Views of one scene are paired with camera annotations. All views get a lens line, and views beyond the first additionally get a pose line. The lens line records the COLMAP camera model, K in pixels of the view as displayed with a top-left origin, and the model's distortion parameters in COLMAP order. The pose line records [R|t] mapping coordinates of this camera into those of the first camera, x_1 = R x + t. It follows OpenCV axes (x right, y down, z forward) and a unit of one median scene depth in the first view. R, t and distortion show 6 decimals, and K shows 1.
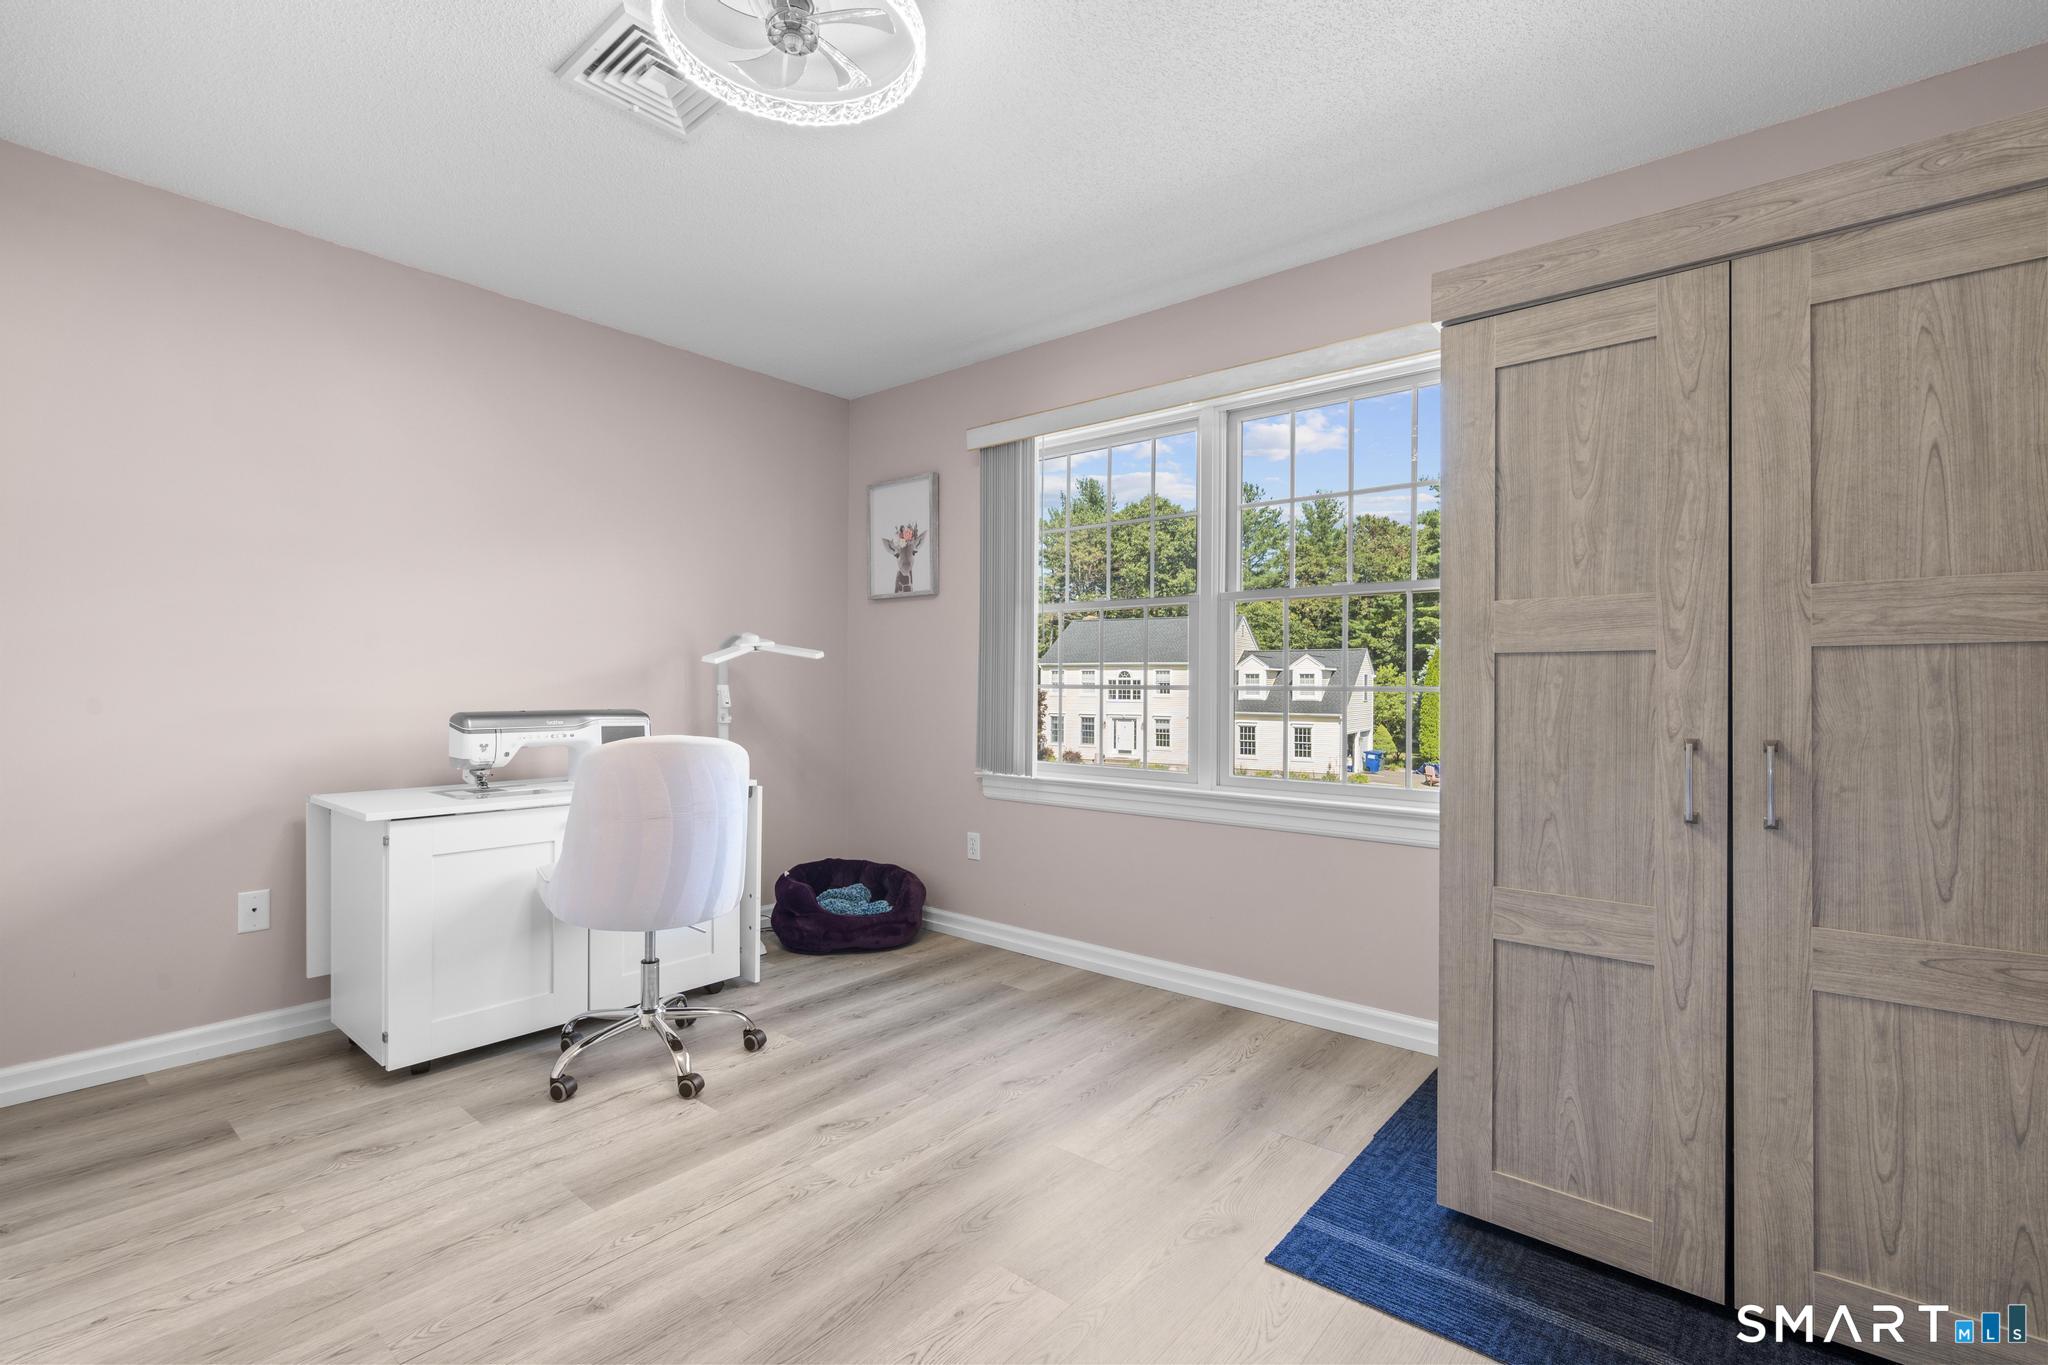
lens RADIAL K [[916.7, 0, 1024.0], [0, 916.7, 686.2], [0, 0, 1]] dist [-0.010245, 0.004468]
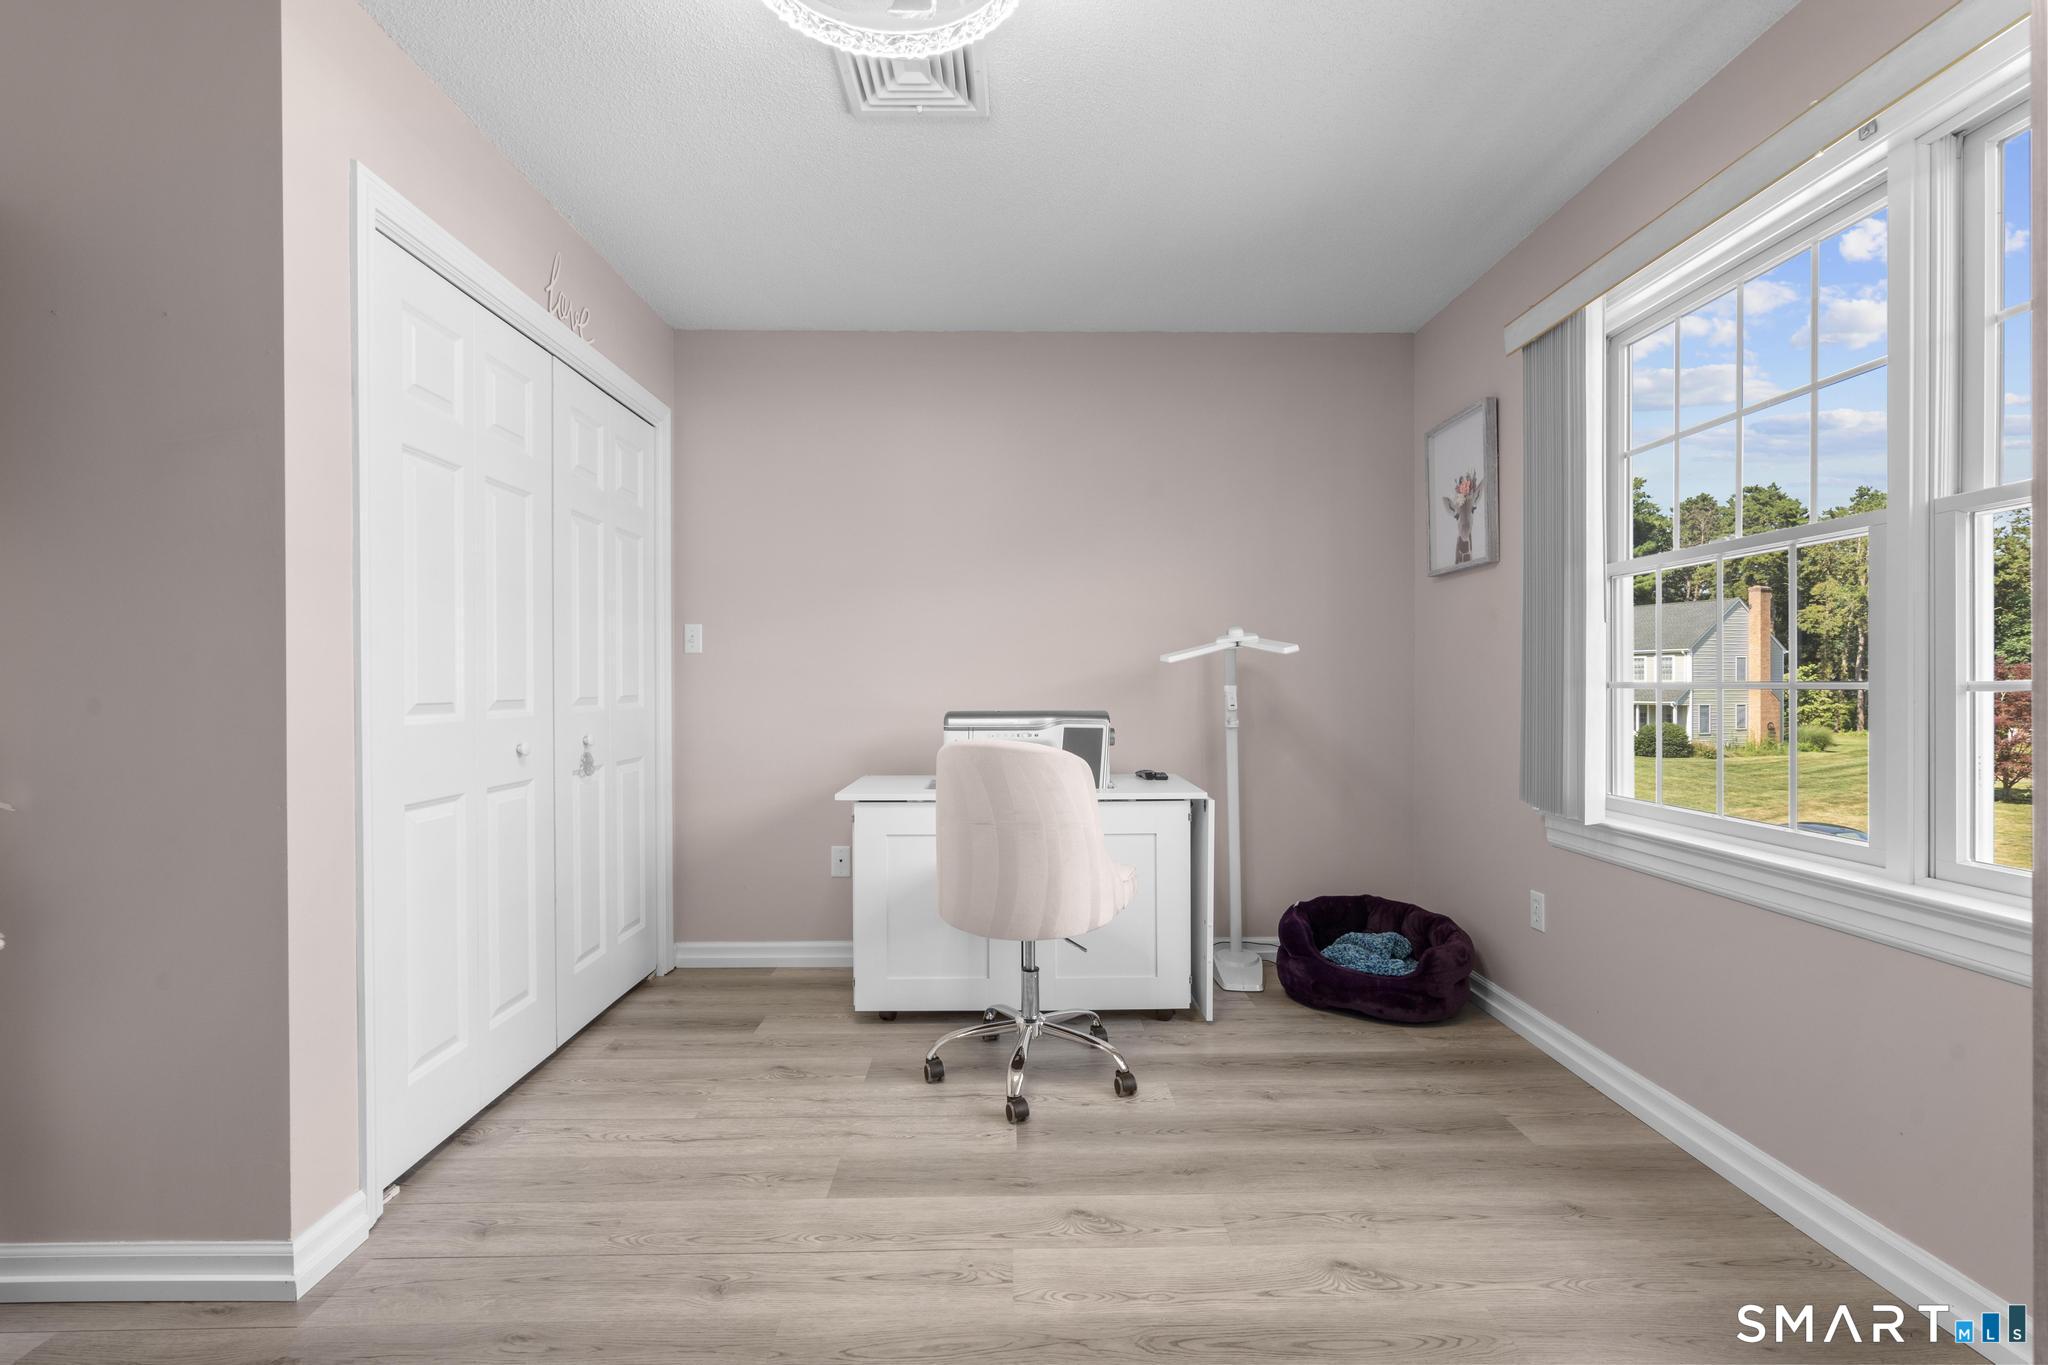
lens RADIAL K [[916.7, 0, 1024.0], [0, 916.7, 686.2], [0, 0, 1]] dist [-0.010245, 0.004468]
pose [[0.652604, -0.005530, -0.757679, 0.299321], [0.005348, 0.999982, -0.002692, 0.000771], [0.757680, -0.002296, 0.652622, 0.322746]]
